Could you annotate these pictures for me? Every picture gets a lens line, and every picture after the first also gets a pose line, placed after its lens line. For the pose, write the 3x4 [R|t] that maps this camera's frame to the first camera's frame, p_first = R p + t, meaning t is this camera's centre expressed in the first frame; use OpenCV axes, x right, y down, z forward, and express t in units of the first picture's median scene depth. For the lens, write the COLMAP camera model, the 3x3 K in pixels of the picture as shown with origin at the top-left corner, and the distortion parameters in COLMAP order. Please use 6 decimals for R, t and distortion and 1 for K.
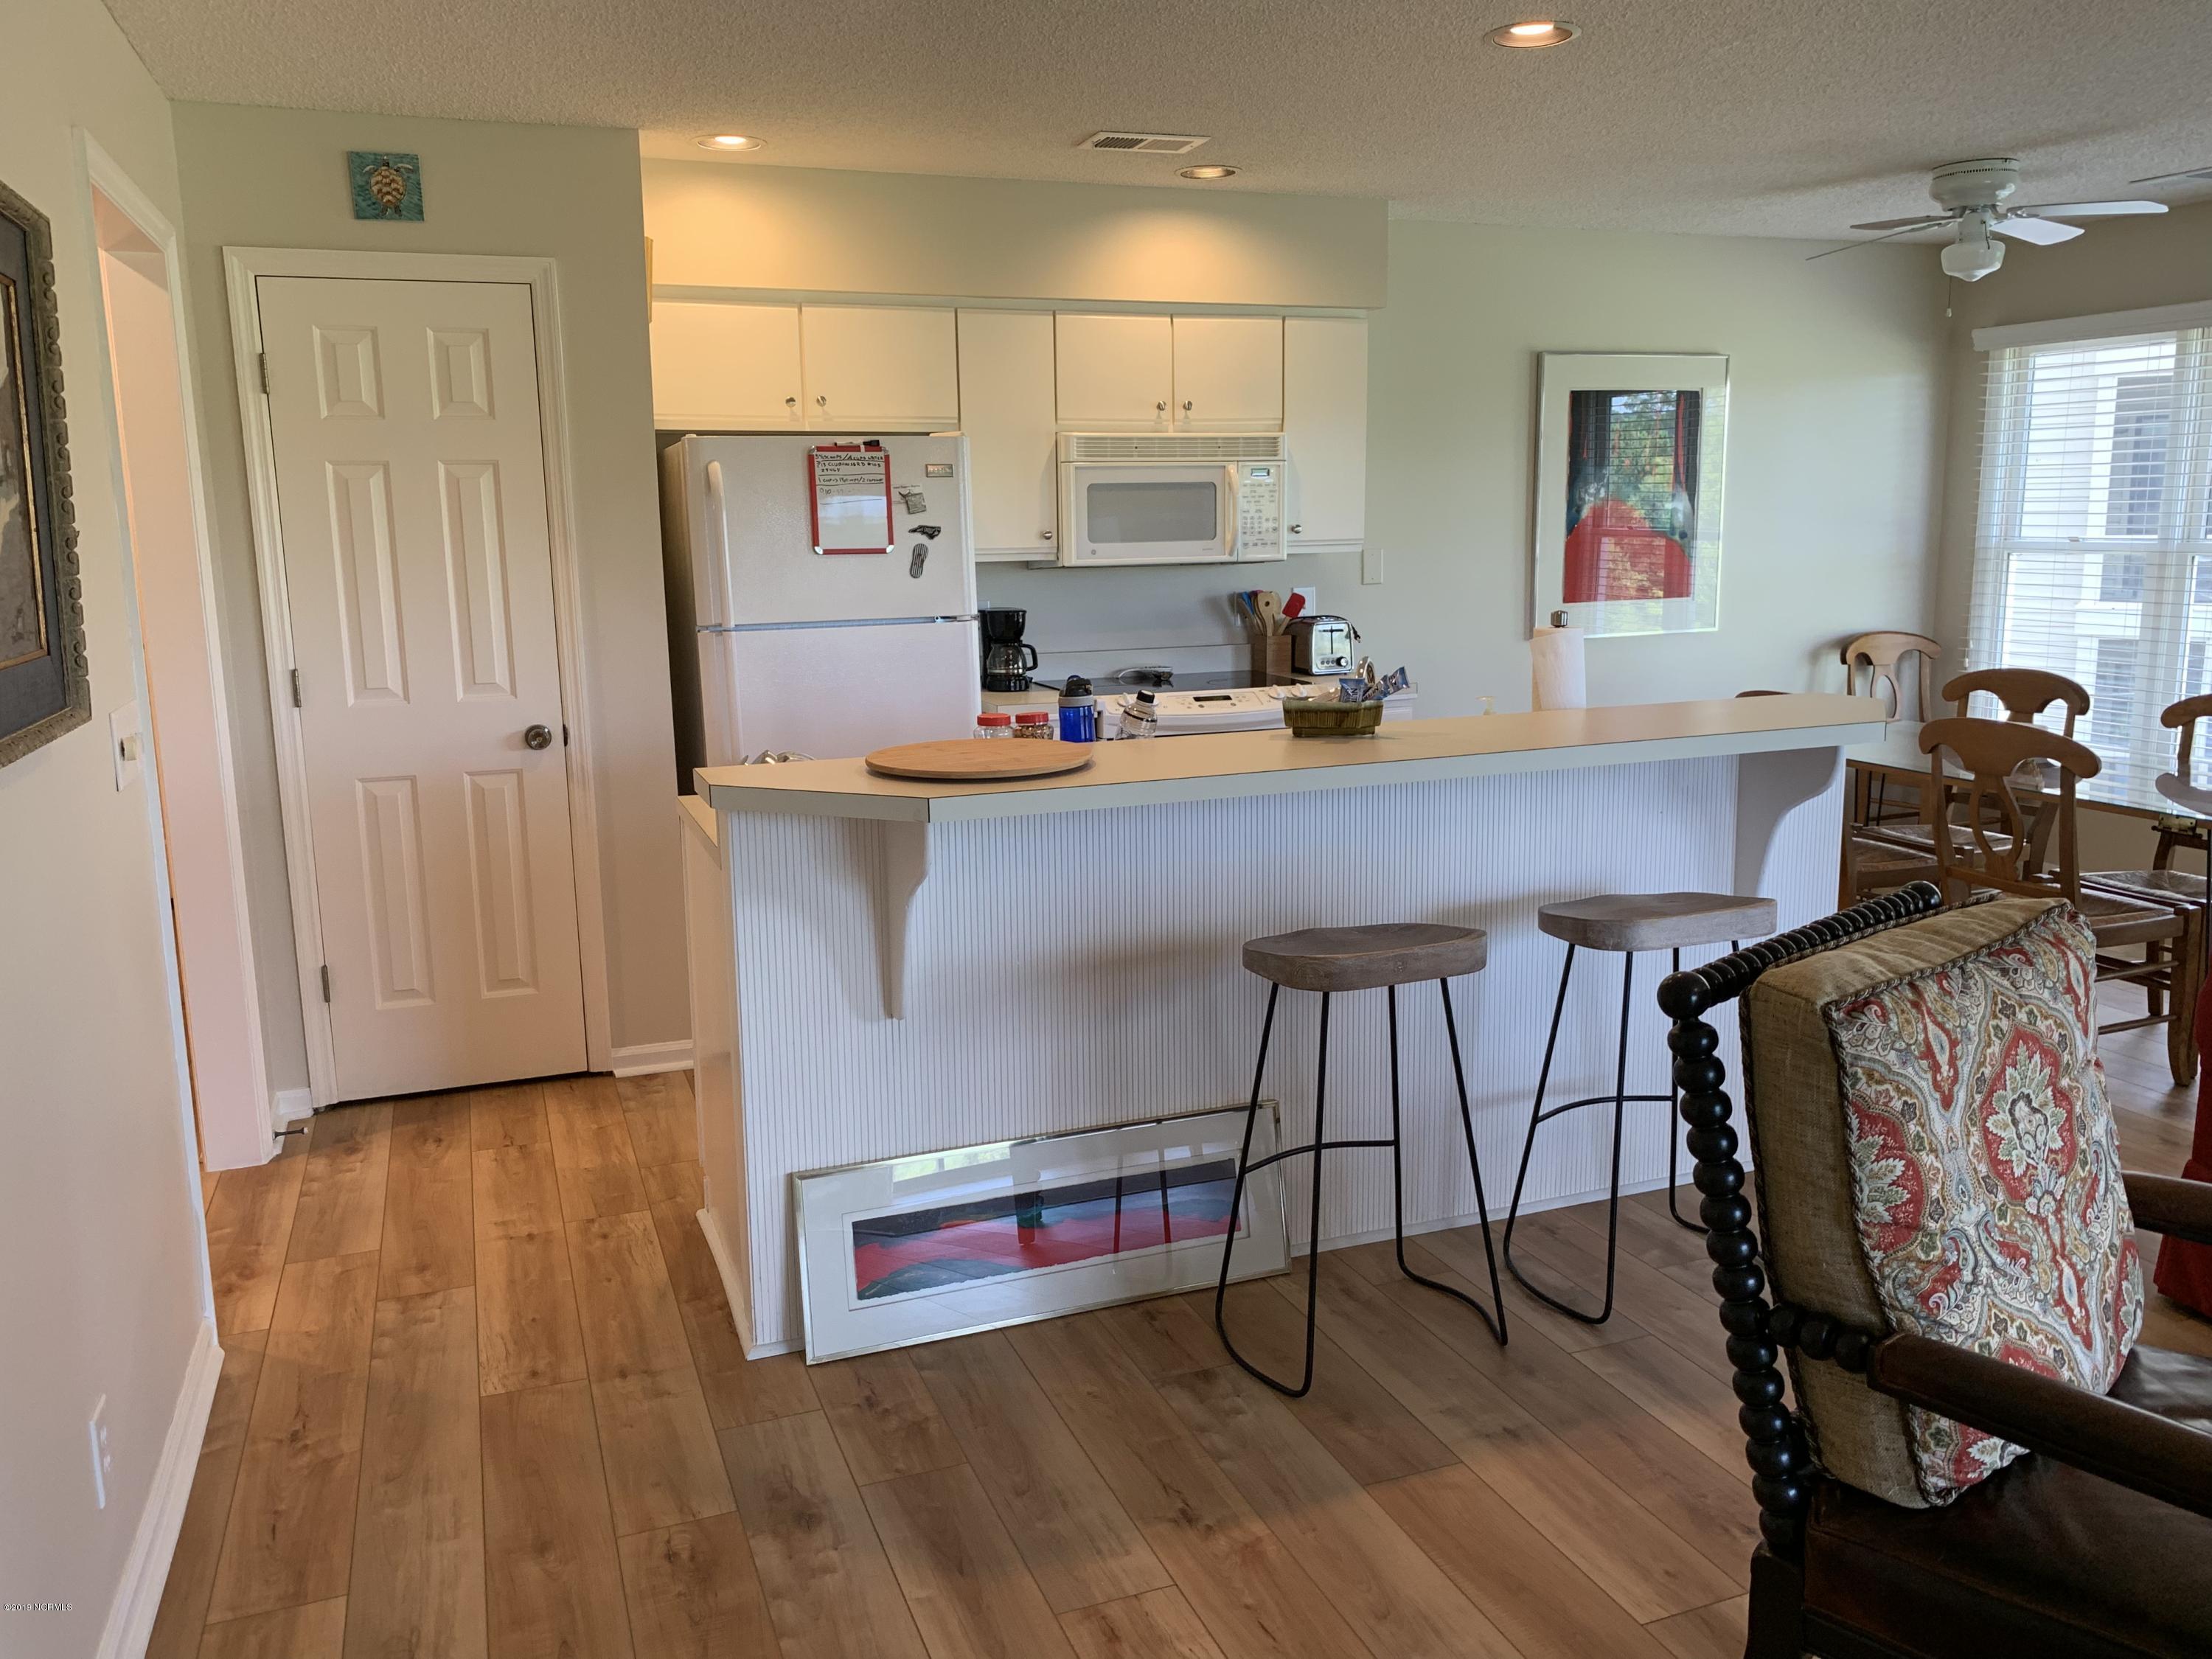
lens RADIAL K [[1695.9, 0, 1109.8], [0, 1695.9, 828.7], [0, 0, 1]] dist [0.010367, 0.000173]
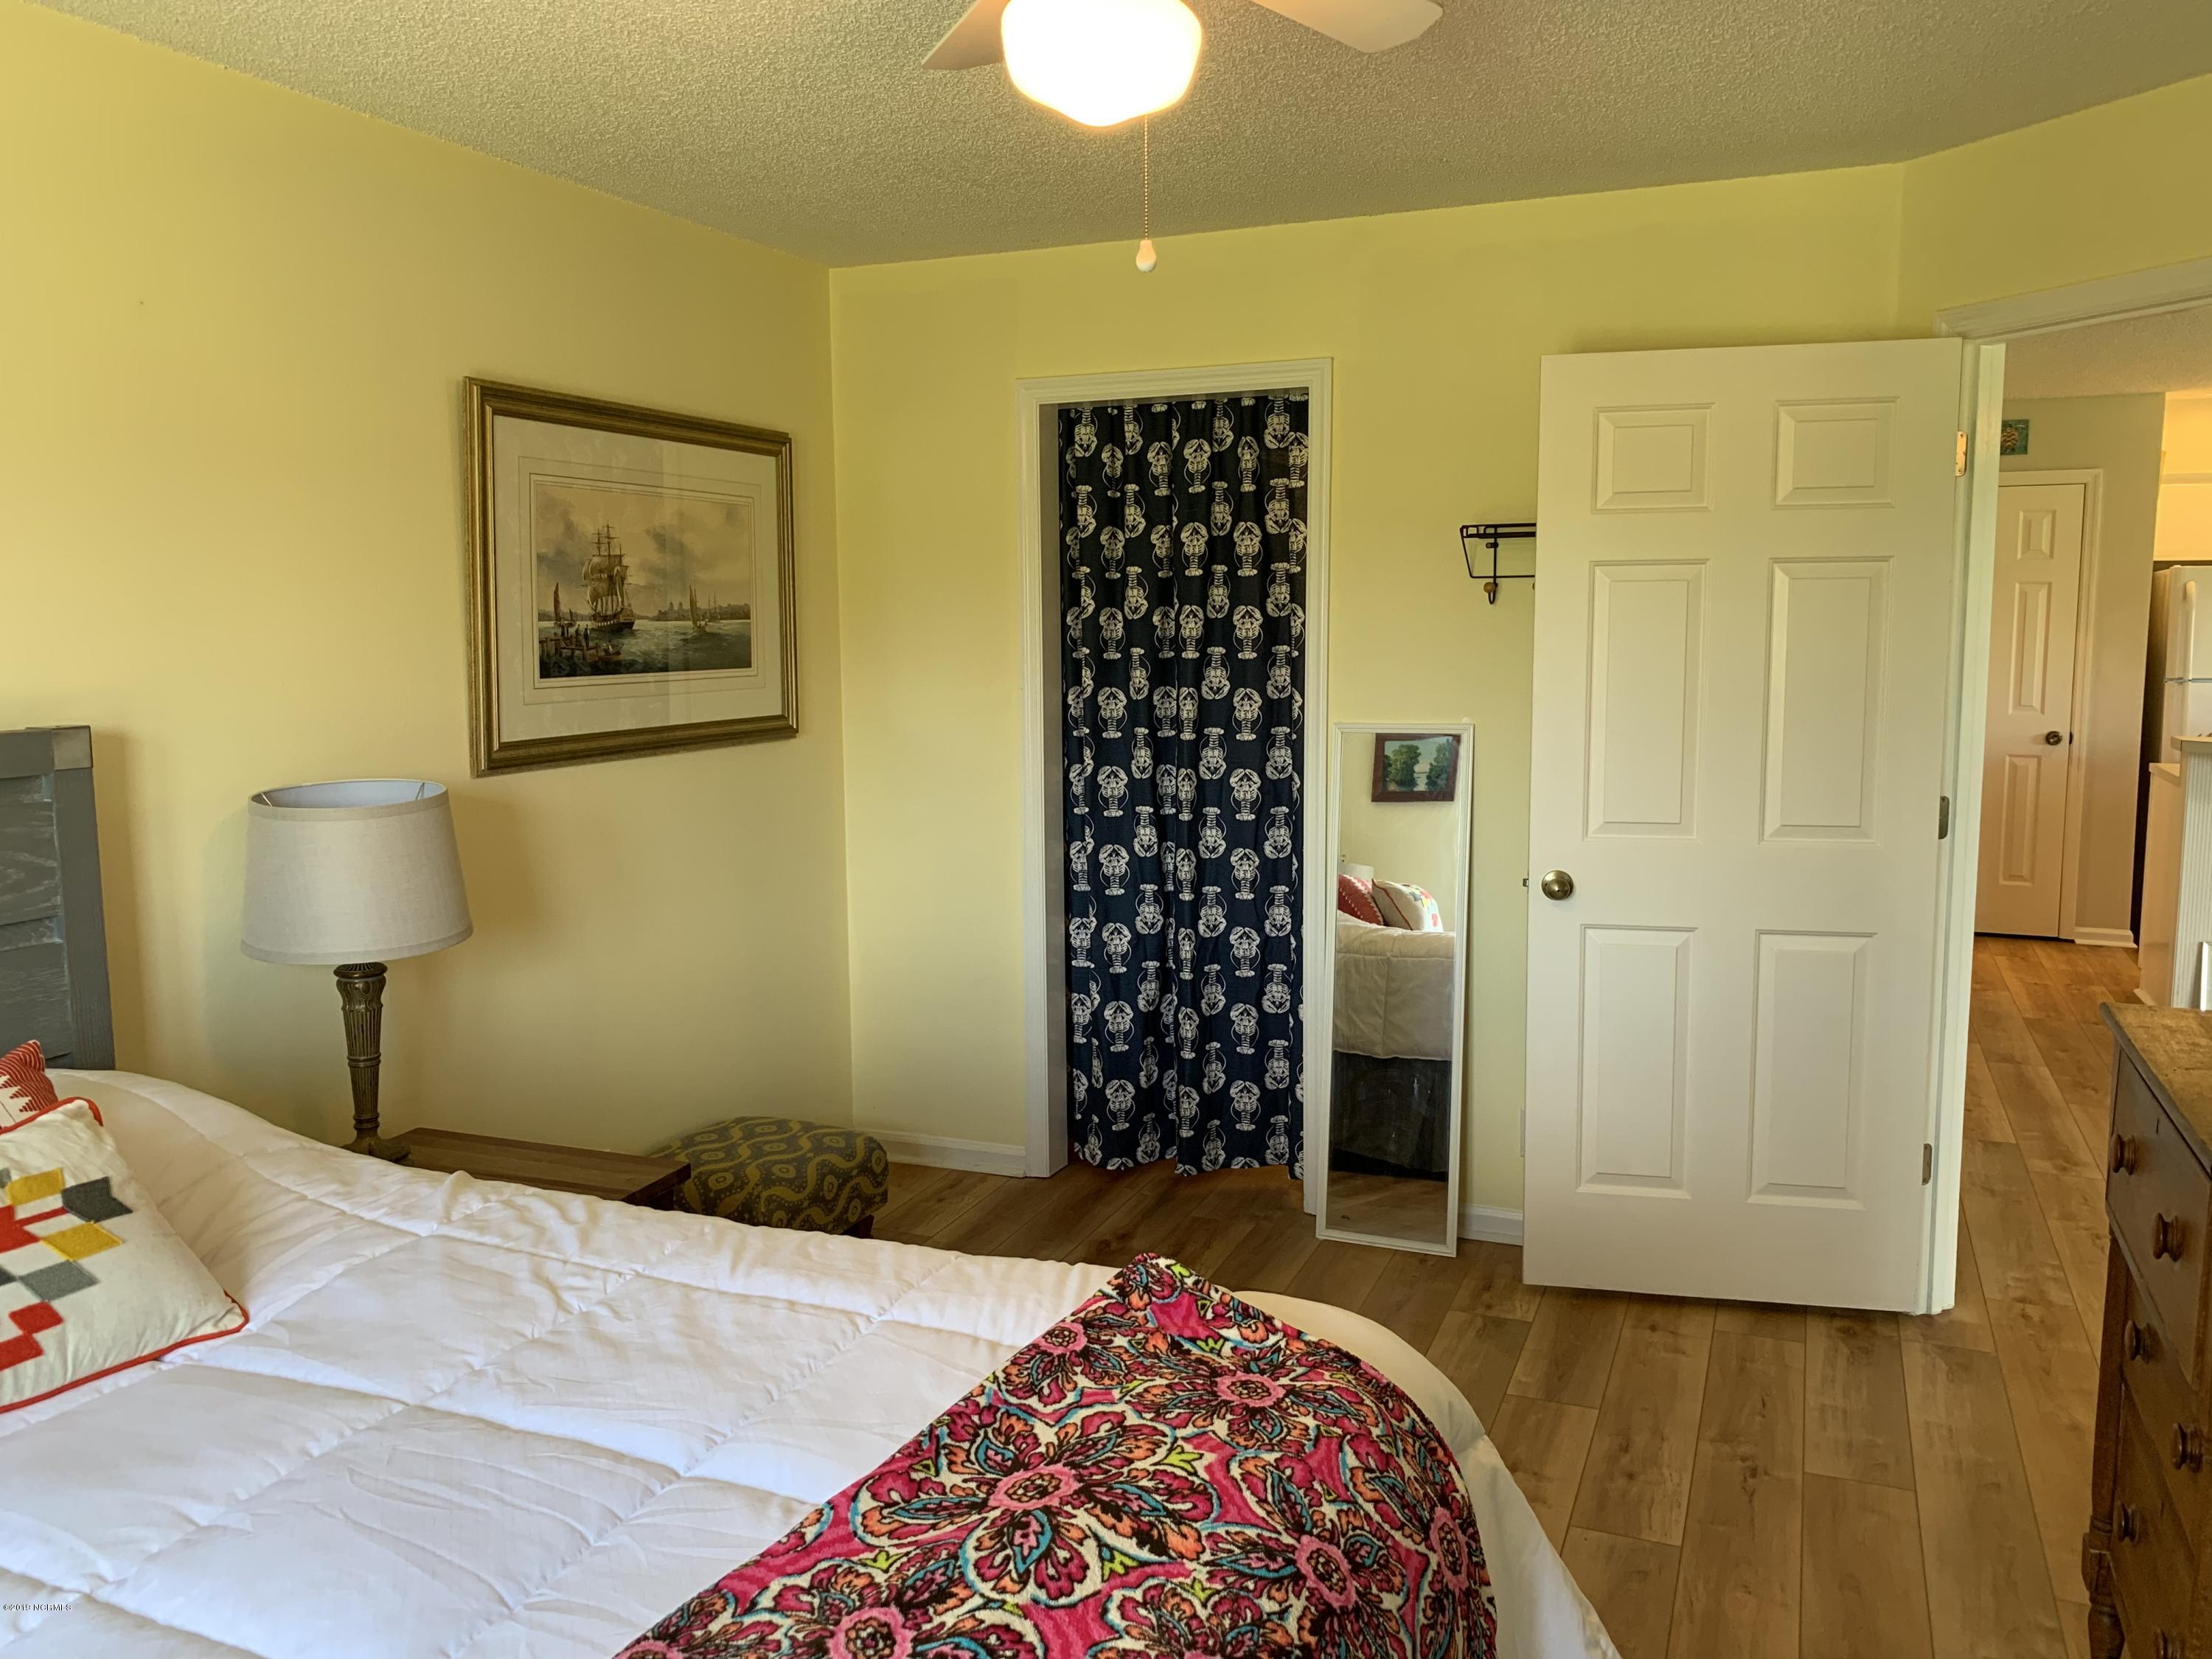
lens RADIAL K [[1695.9, 0, 1109.2], [0, 1695.9, 831.4], [0, 0, 1]] dist [0.010367, 0.000173]
pose [[0.719898, 0.095227, -0.687516, 0.175109], [-0.117669, 0.992950, 0.014321, 0.129977], [0.684033, 0.070590, 0.726028, -0.923439]]
